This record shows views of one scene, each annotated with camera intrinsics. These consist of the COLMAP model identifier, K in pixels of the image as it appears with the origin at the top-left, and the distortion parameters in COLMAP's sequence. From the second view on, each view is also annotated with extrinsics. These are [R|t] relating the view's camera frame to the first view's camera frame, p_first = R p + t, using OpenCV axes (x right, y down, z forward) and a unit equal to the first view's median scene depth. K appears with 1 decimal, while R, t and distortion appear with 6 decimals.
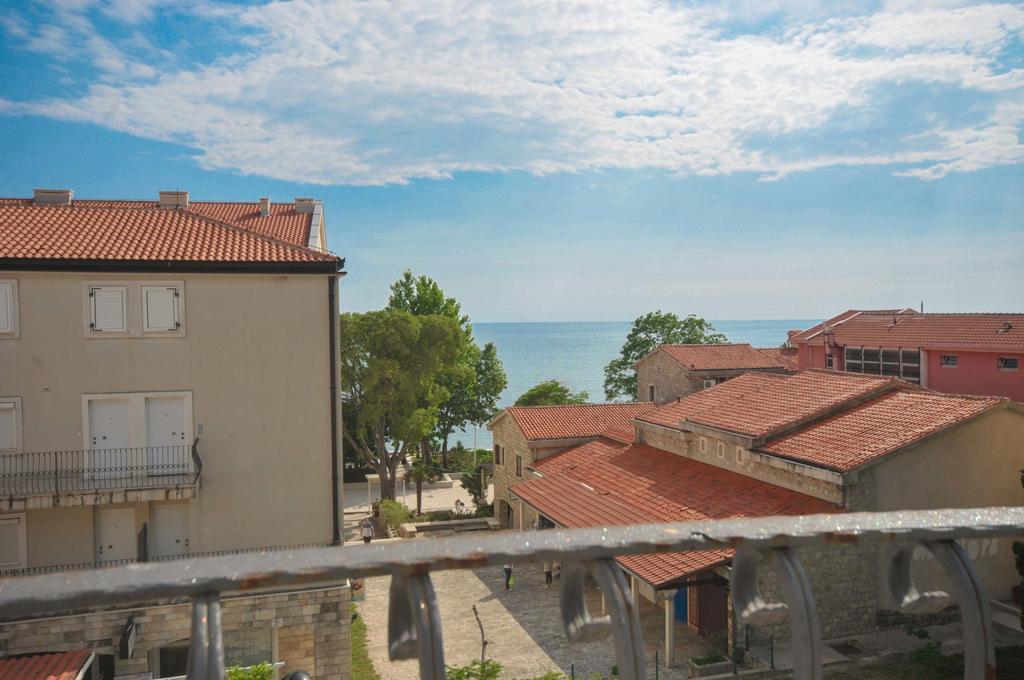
lens RADIAL K [[818.9, 0, 518.3], [0, 818.9, 349.8], [0, 0, 1]] dist [-0.006981, 0.037999]
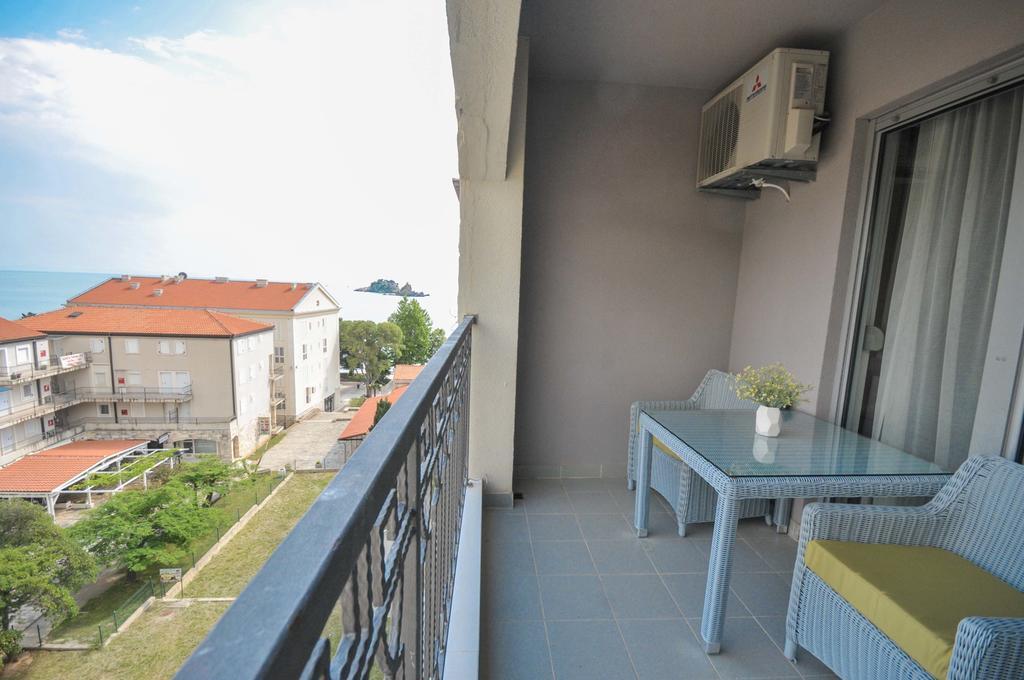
lens RADIAL K [[439.6, 0, 519.9], [0, 439.6, 352.7], [0, 0, 1]] dist [-0.000600, -0.010769]
pose [[0.987991, 0.068703, -0.138397, 1.264908], [-0.054606, 0.993160, 0.103203, -0.302783], [0.144541, -0.094406, 0.984985, -0.632346]]
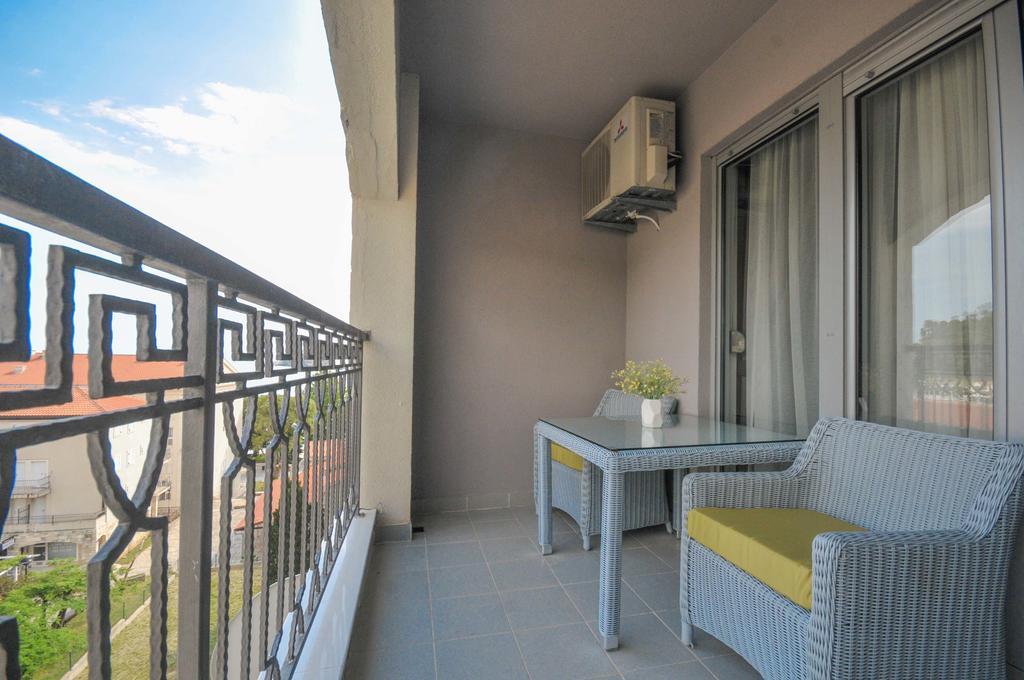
lens RADIAL K [[439.6, 0, 523.4], [0, 439.6, 352.3], [0, 0, 1]] dist [-0.000600, -0.010769]
pose [[0.999255, 0.029679, 0.024672, 1.278584], [-0.027934, 0.997274, -0.068302, -0.279502], [-0.026632, 0.067562, 0.997360, -0.631354]]
